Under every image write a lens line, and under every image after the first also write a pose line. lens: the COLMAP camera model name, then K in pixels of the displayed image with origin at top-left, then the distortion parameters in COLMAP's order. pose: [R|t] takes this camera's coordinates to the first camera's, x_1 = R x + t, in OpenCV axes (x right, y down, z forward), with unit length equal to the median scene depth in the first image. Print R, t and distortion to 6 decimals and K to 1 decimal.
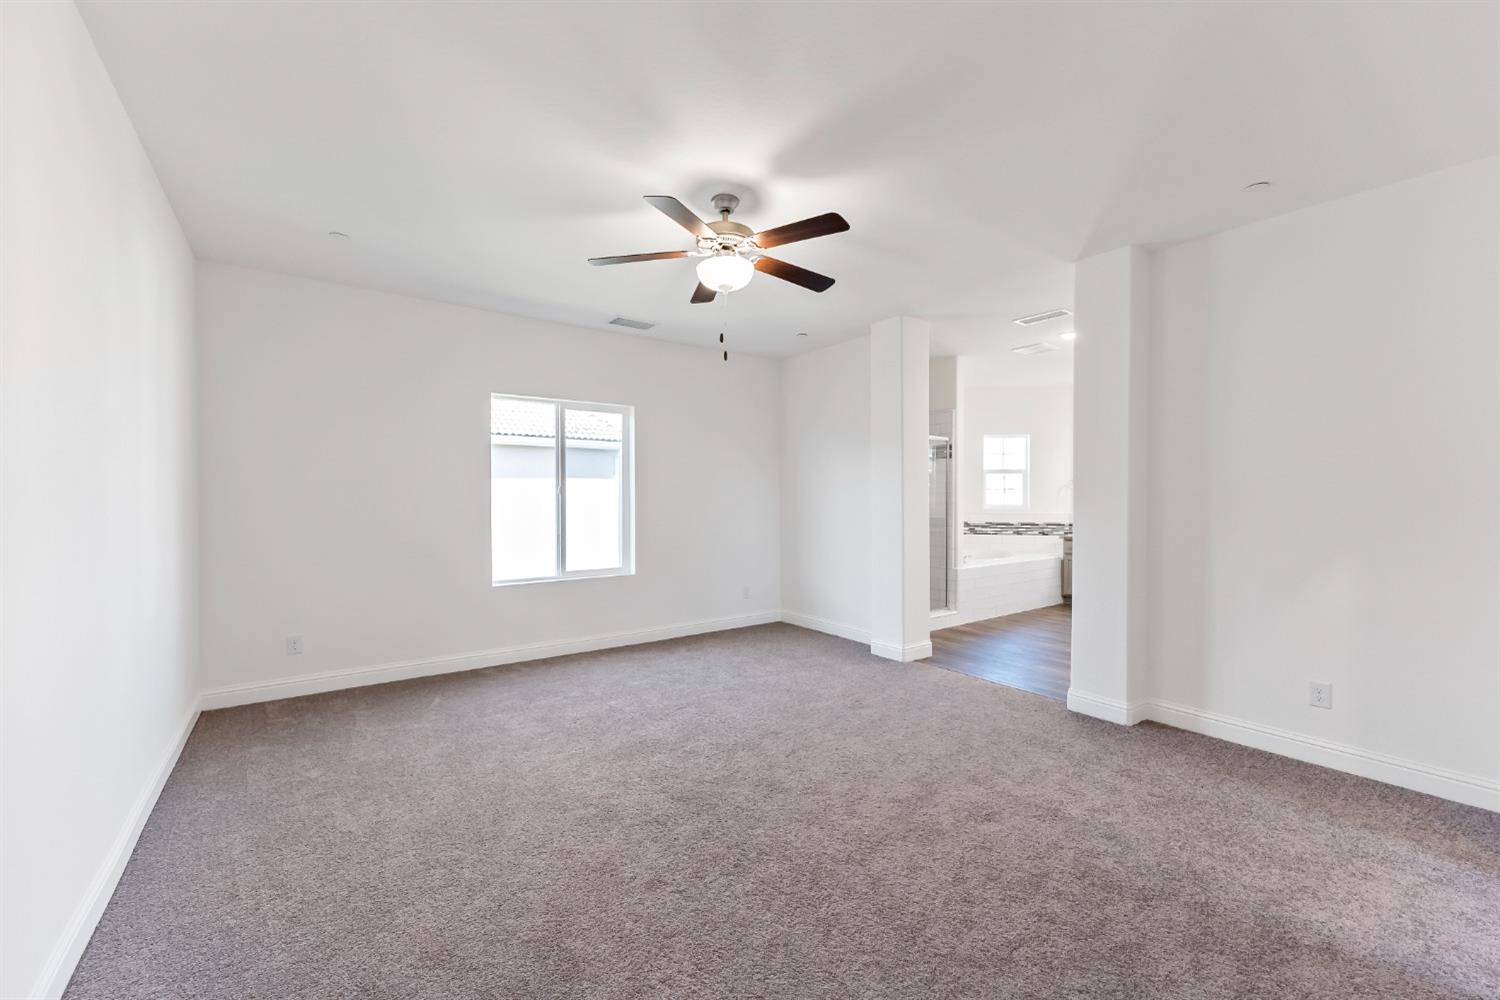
lens RADIAL K [[603.5, 0, 750.0], [0, 603.5, 500.0], [0, 0, 1]] dist [-0.000385, 0.000070]
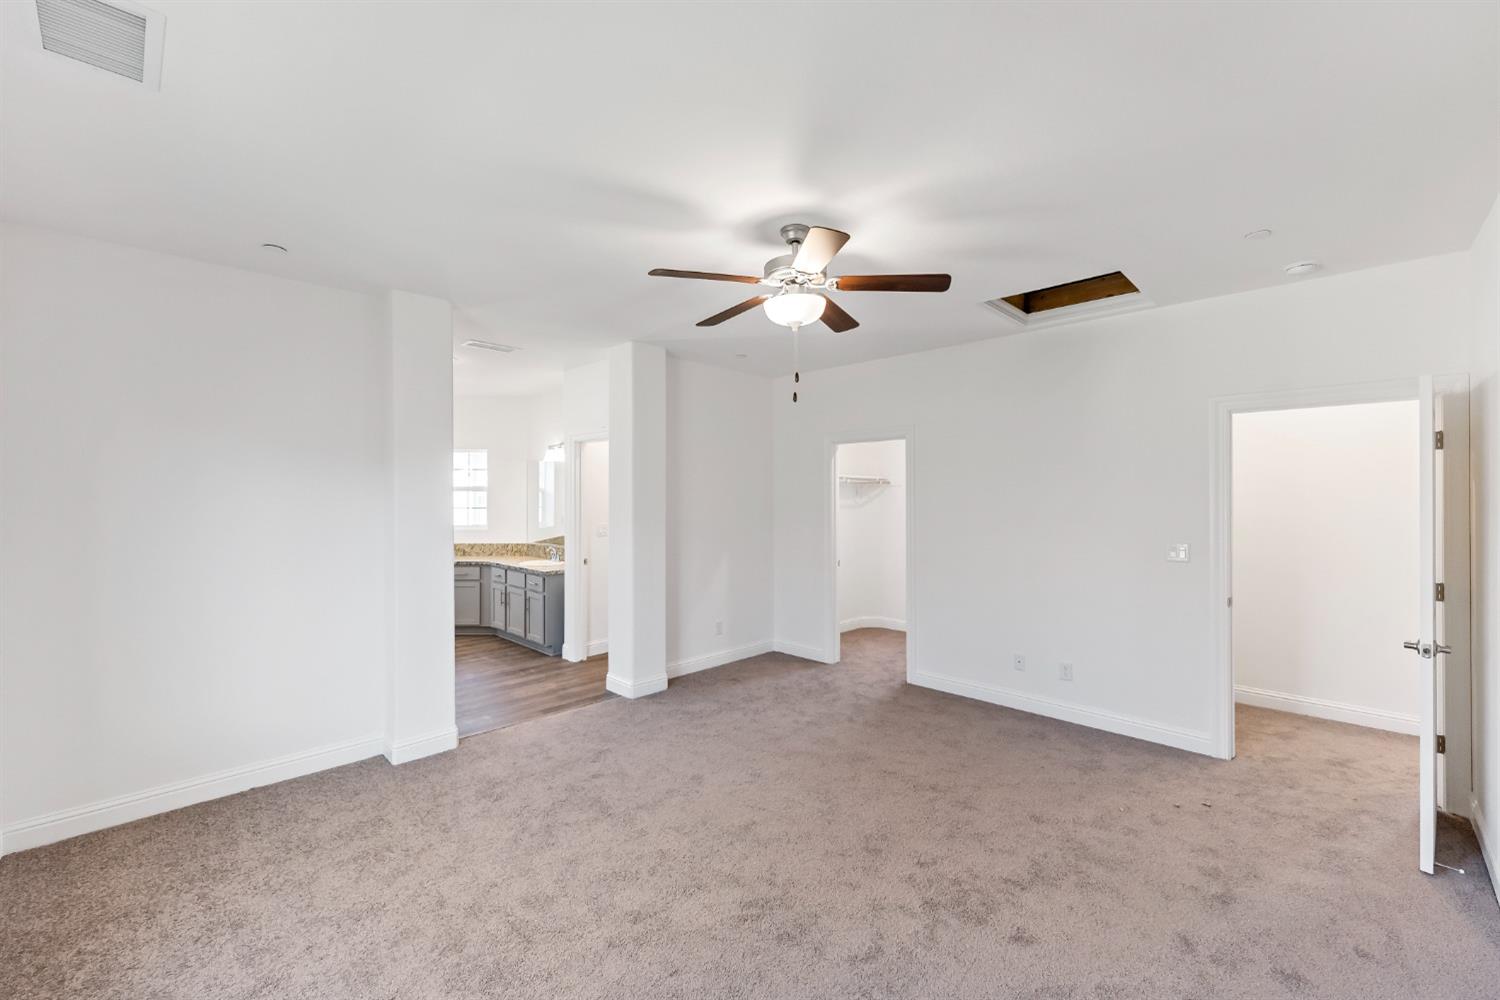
lens RADIAL K [[605.2, 0, 748.0], [0, 605.2, 486.3], [0, 0, 1]] dist [0.001955, 0.000172]
pose [[-0.158132, 0.015679, 0.987293, -0.379974], [0.003944, 0.999876, -0.015247, -0.035635], [-0.987410, 0.001483, -0.158175, 0.488278]]
